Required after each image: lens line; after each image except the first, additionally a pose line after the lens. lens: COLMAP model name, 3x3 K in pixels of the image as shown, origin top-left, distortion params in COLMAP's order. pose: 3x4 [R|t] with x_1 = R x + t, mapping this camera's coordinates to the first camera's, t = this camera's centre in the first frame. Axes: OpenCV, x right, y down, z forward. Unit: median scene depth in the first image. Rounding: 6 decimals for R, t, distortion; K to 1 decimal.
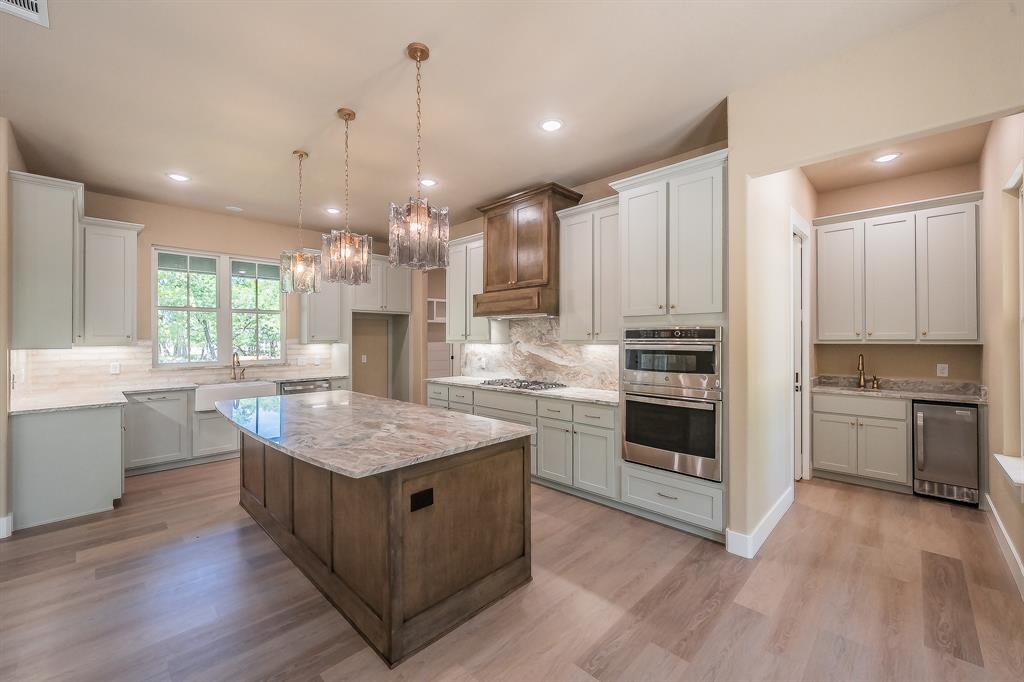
lens RADIAL K [[411.2, 0, 510.4], [0, 411.2, 334.9], [0, 0, 1]] dist [0.000693, 0.000178]
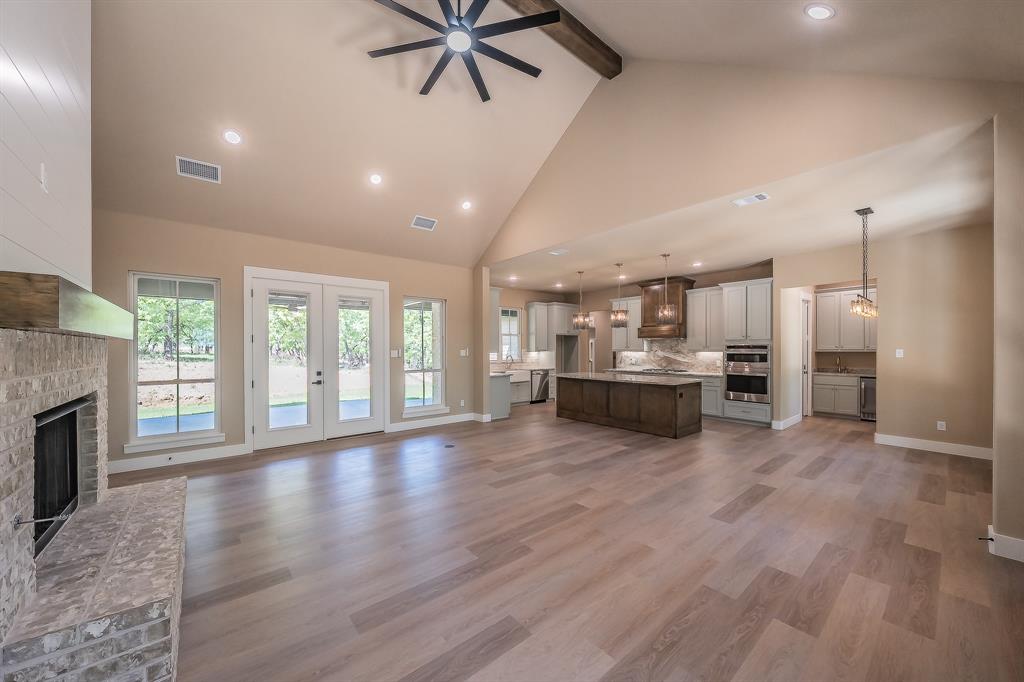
lens RADIAL K [[365.9, 0, 505.9], [0, 365.9, 346.7], [0, 0, 1]] dist [-0.001727, -0.000184]
pose [[0.993720, 0.000702, -0.111897, -0.626900], [-0.000385, 0.999996, 0.002850, -0.008183], [0.111899, -0.002789, 0.993716, -1.049842]]
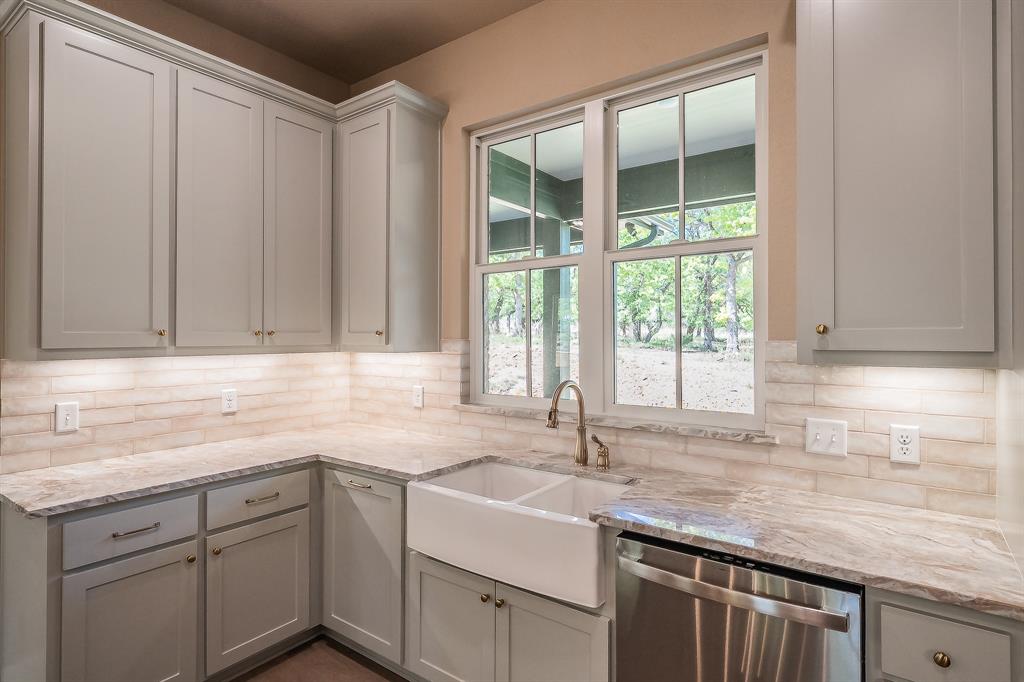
lens RADIAL K [[537.0, 0, 505.3], [0, 537.0, 333.8], [0, 0, 1]] dist [-0.003606, -0.000052]
pose [[0.133903, -0.002912, -0.990990, -0.342299], [0.005062, 0.999985, -0.002255, 0.007935], [0.990981, -0.004714, 0.133916, 1.160621]]
